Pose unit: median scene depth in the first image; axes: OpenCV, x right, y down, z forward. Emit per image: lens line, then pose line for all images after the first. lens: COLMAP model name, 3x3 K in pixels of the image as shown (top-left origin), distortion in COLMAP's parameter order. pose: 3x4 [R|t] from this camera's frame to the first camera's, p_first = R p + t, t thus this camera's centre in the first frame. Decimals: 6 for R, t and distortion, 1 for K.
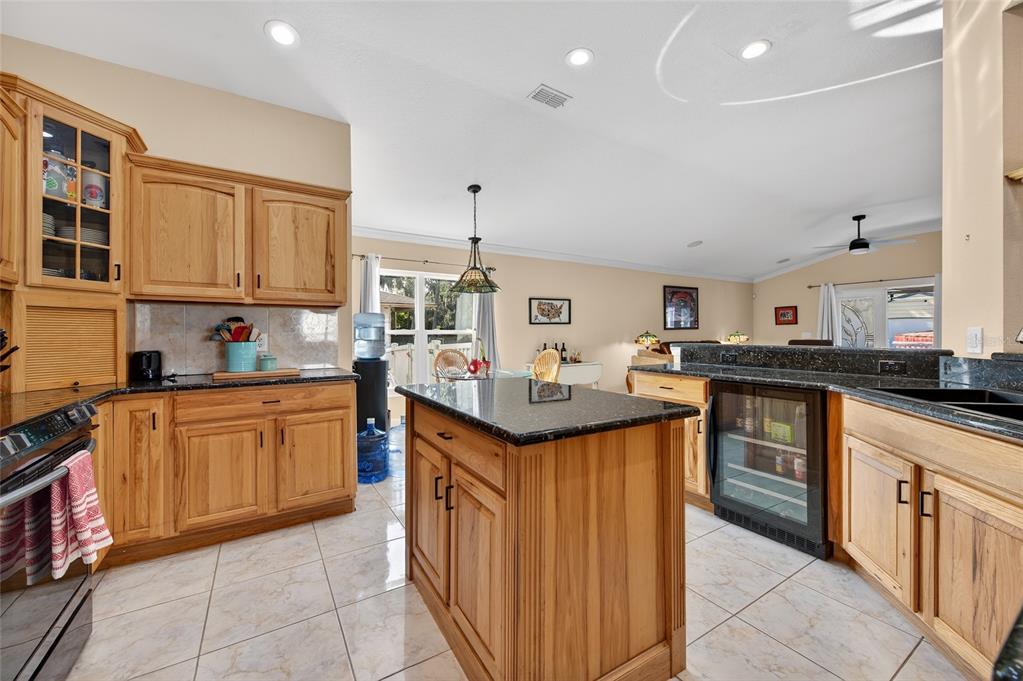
lens RADIAL K [[401.0, 0, 517.3], [0, 401.0, 334.2], [0, 0, 1]] dist [-0.001914, -0.000292]
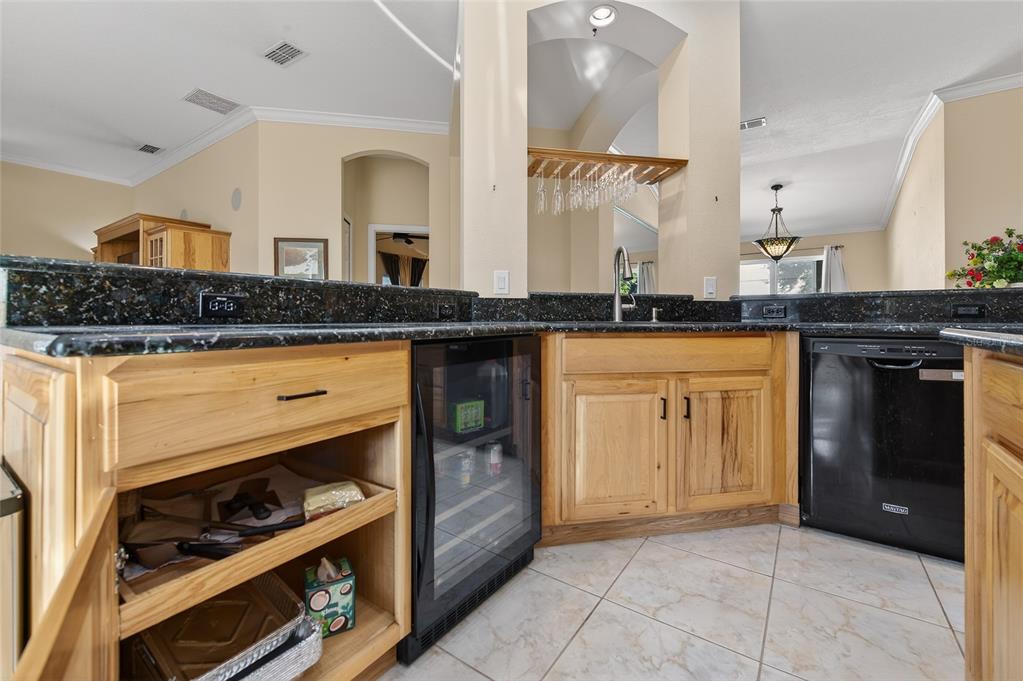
lens RADIAL K [[421.3, 0, 527.6], [0, 421.3, 318.9], [0, 0, 1]] dist [0.000401, 0.000056]
pose [[-0.397646, 0.001754, 0.917537, 0.037321], [0.003093, 0.999995, -0.000571, 0.092098], [-0.917534, 0.002611, -0.397650, 1.093184]]
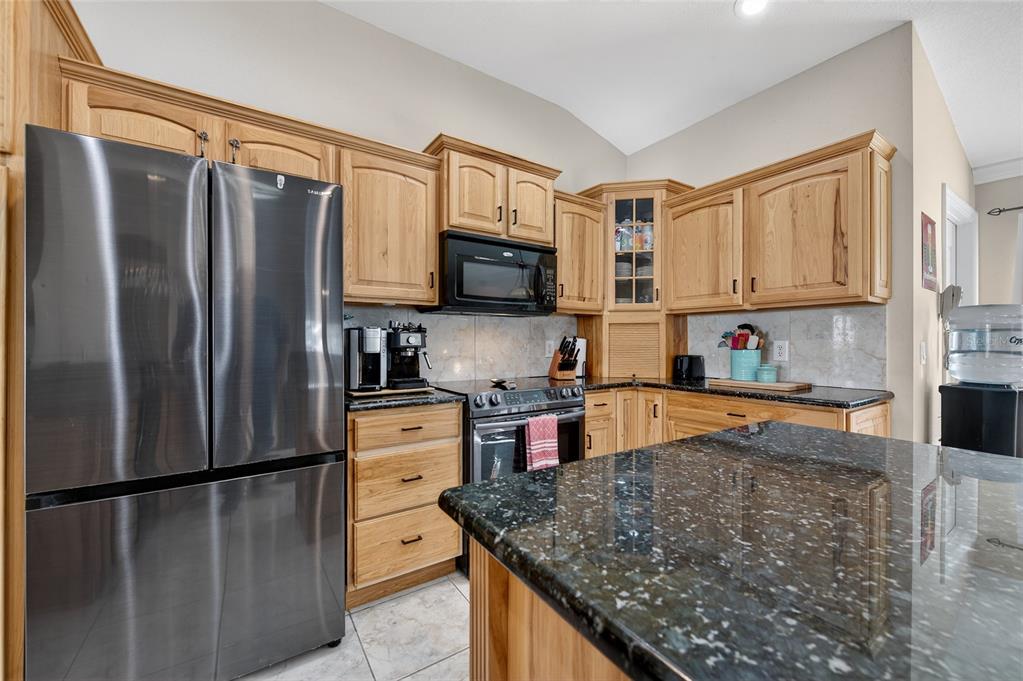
lens RADIAL K [[405.7, 0, 511.5], [0, 405.7, 340.5], [0, 0, 1]] dist [0.000114, -0.000055]
pose [[0.023343, 0.000681, -0.999727, 0.290977], [0.000675, 1.000000, 0.000697, -0.003931], [0.999727, -0.000691, 0.023343, 0.431851]]
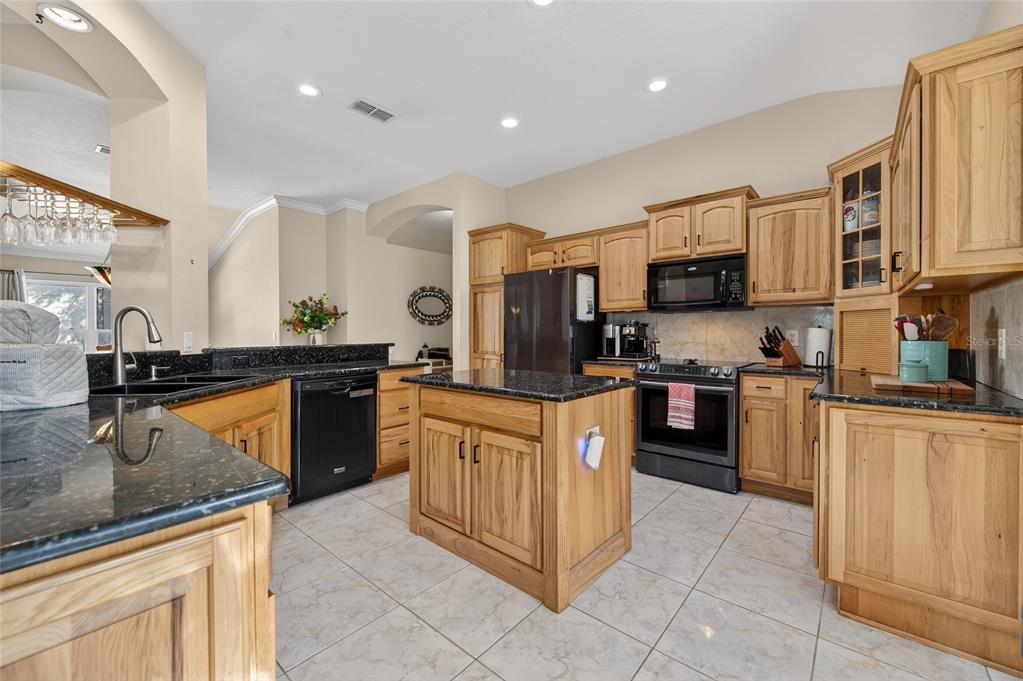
lens RADIAL K [[401.0, 0, 517.3], [0, 401.0, 334.2], [0, 0, 1]] dist [-0.001914, -0.000292]
pose [[-0.954494, 0.006956, -0.298148, 0.274734], [0.006601, 0.999976, 0.002197, 0.000865], [0.298156, 0.000129, -0.954517, 1.557517]]
